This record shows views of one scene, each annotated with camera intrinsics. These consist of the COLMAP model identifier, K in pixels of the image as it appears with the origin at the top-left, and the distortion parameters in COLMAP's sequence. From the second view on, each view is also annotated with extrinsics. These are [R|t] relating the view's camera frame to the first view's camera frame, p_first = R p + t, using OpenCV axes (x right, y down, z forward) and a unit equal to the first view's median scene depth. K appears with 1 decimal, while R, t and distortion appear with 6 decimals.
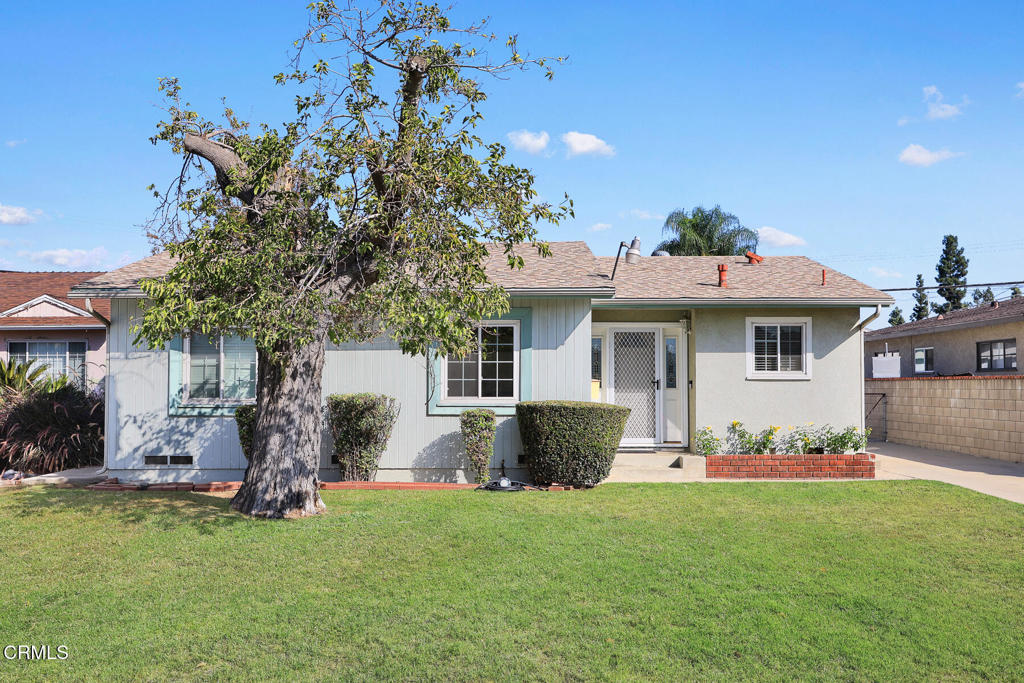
lens RADIAL K [[1029.1, 0, 512.0], [0, 1029.1, 341.5], [0, 0, 1]] dist [-0.006178, -0.006701]
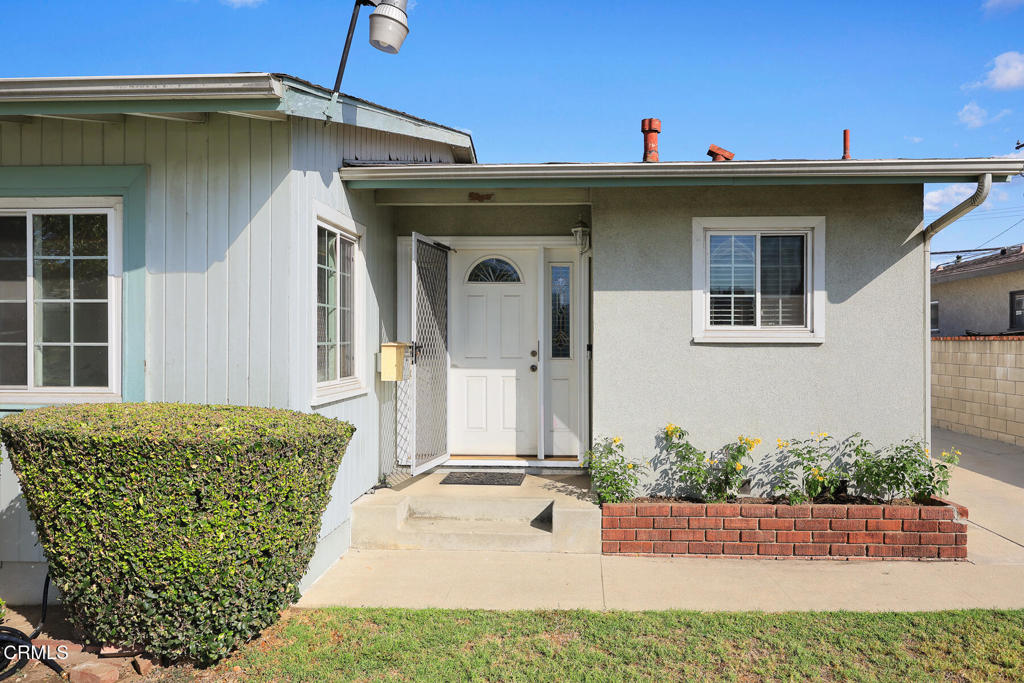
lens RADIAL K [[1044.2, 0, 512.0], [0, 1044.2, 336.0], [0, 0, 1]] dist [0.011767, 0.018809]
pose [[0.999690, -0.000274, 0.024916, 0.128367], [-0.000580, 0.999412, 0.034269, 0.016384], [-0.024911, -0.034272, 0.999102, 0.499587]]
